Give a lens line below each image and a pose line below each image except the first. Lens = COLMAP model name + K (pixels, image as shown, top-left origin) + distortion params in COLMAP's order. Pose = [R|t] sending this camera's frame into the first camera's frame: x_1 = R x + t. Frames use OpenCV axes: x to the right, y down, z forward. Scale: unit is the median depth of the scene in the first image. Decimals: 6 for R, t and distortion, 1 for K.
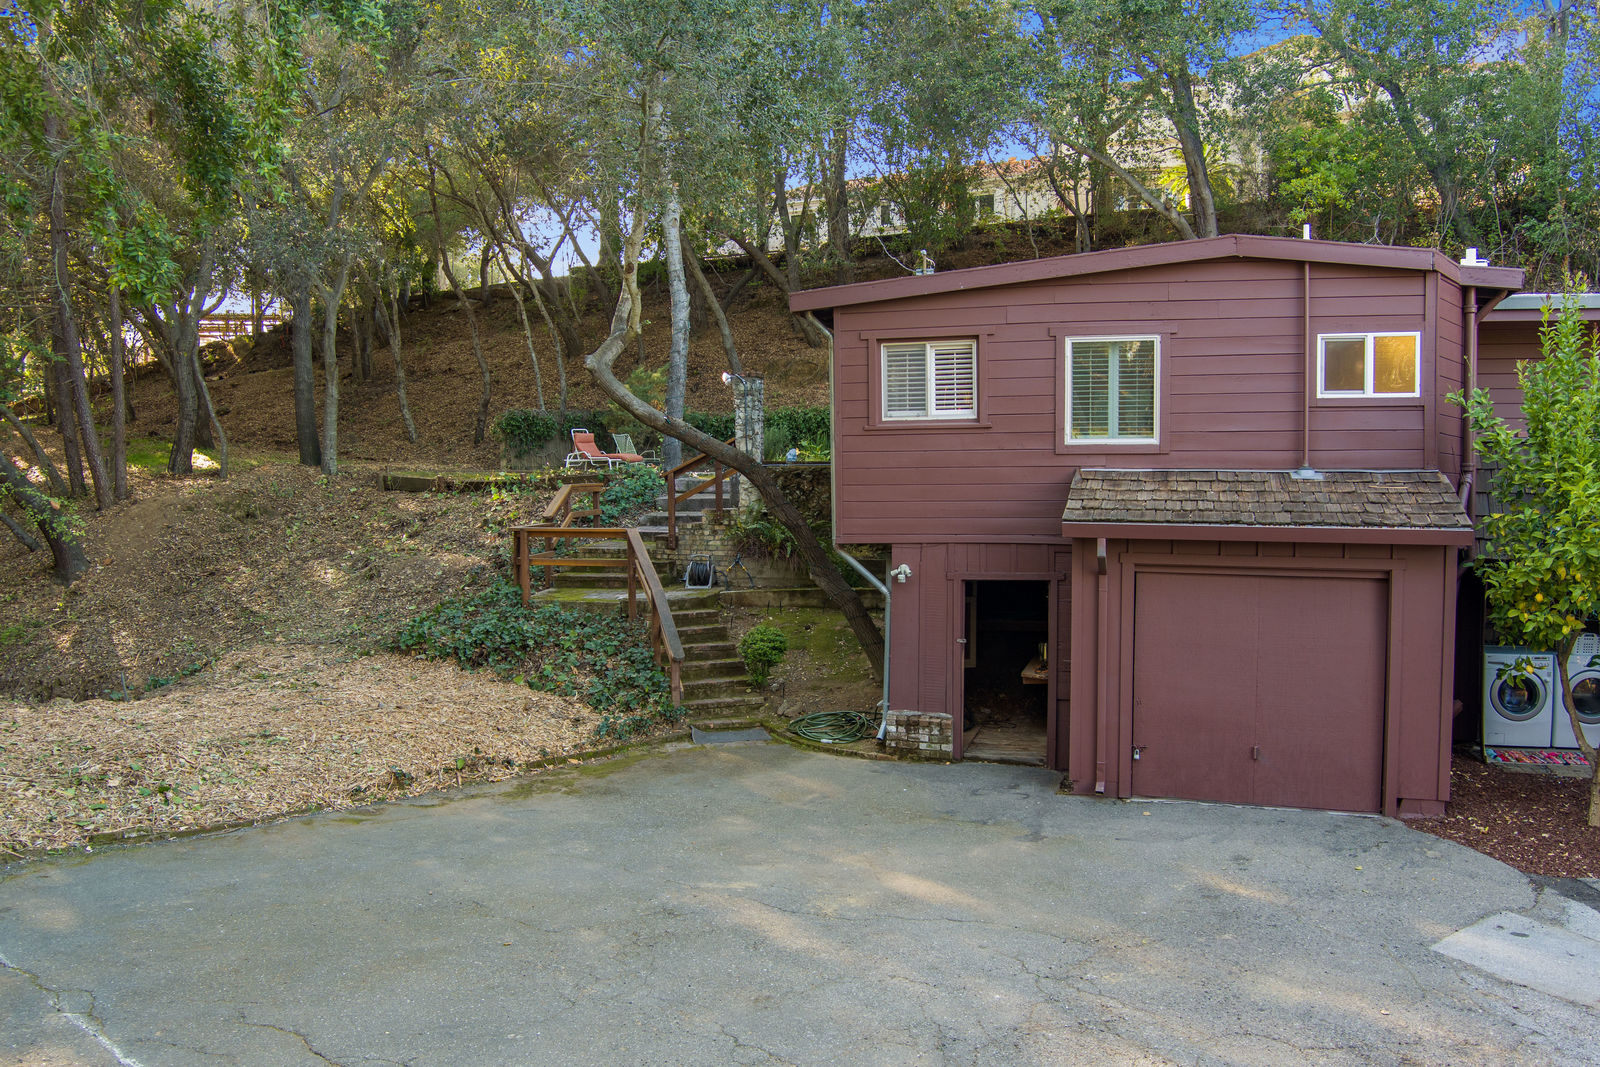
lens RADIAL K [[1275.7, 0, 800.3], [0, 1275.7, 564.0], [0, 0, 1]] dist [-0.066280, -0.001962]
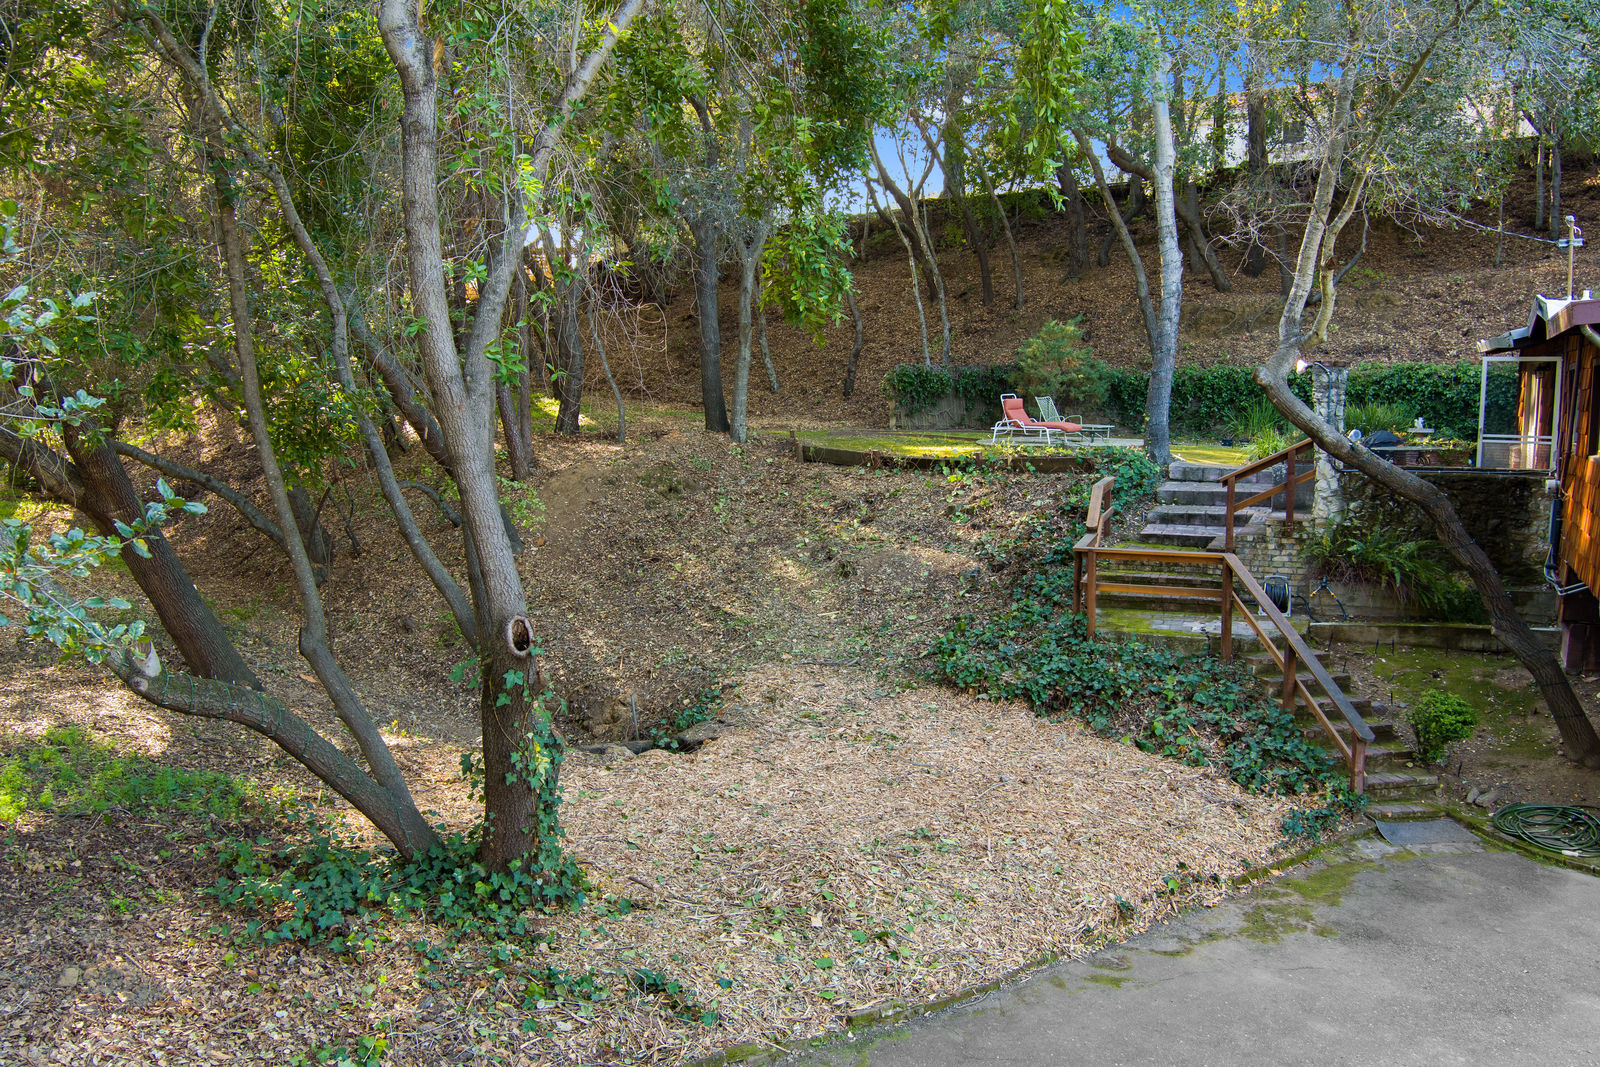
lens RADIAL K [[1275.7, 0, 800.3], [0, 1275.7, 564.0], [0, 0, 1]] dist [-0.066280, -0.001962]
pose [[0.982978, 0.023036, -0.182275, -0.298062], [-0.011070, 0.997732, 0.066392, -0.085414], [0.183391, -0.063244, 0.981004, 0.132433]]
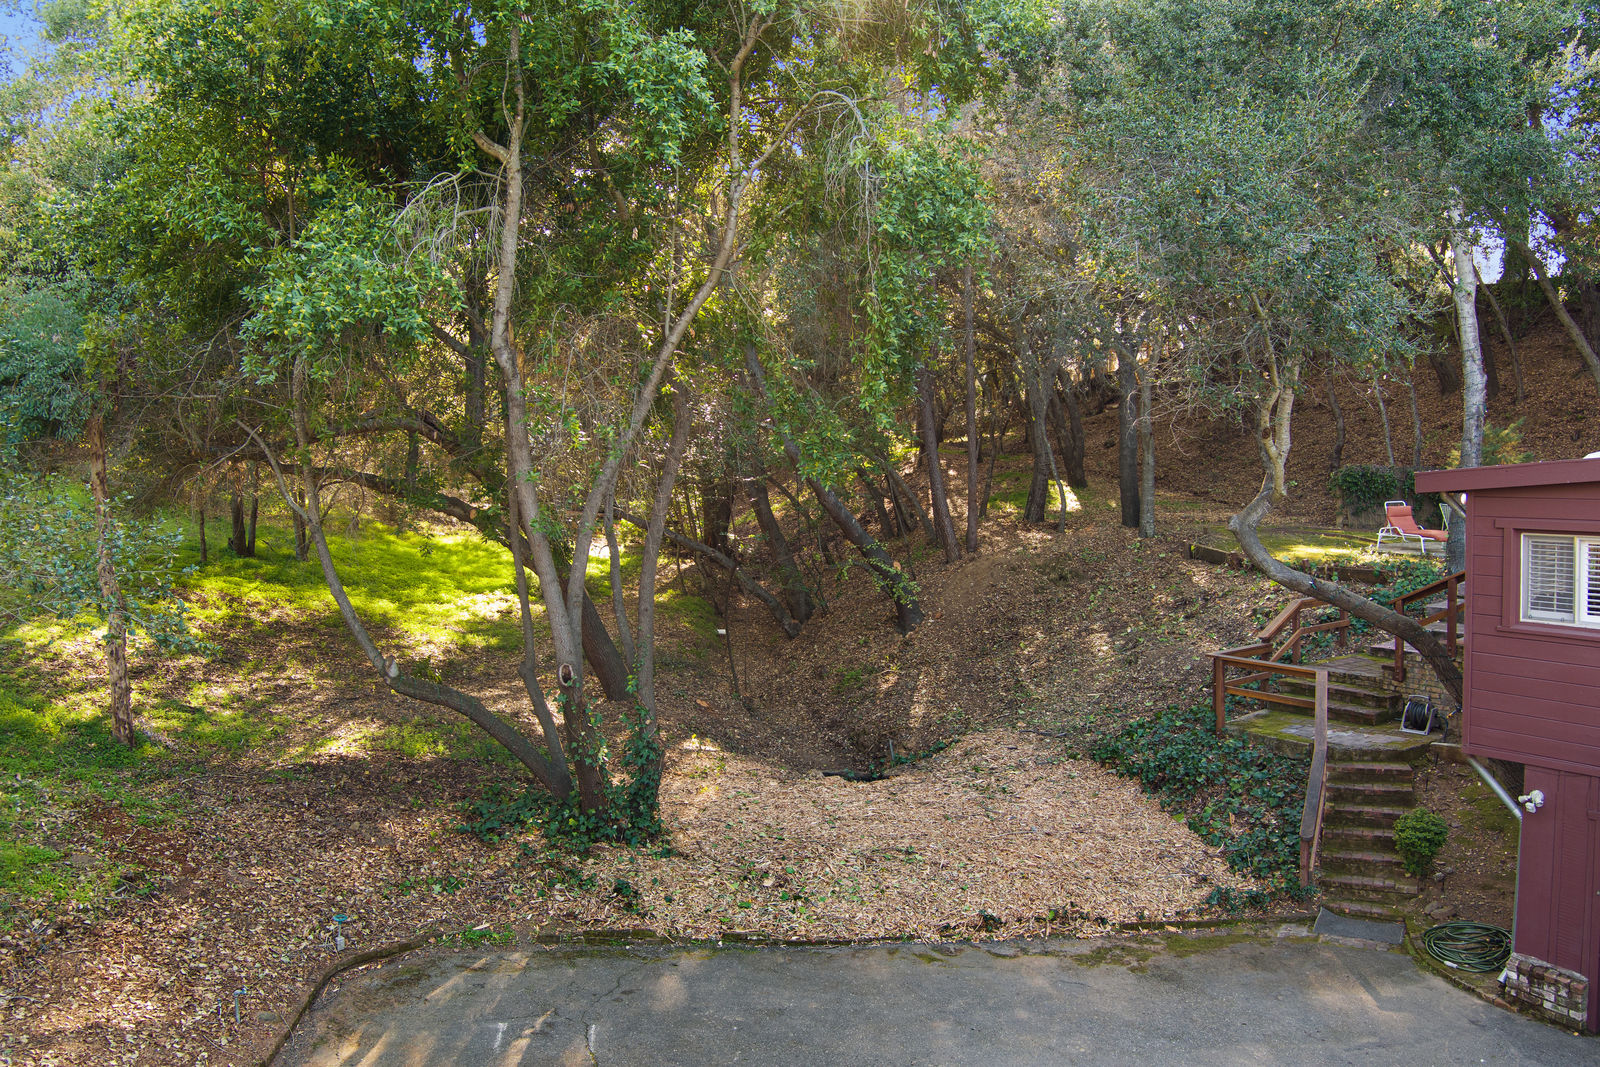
lens RADIAL K [[1289.0, 0, 833.1], [0, 1289.0, 524.3], [0, 0, 1]] dist [-0.061785, 0.021386]
pose [[0.763373, 0.039197, -0.644768, 0.229969], [-0.050006, 0.998748, 0.001511, -0.137612], [0.644020, 0.031089, 0.764377, 0.030921]]
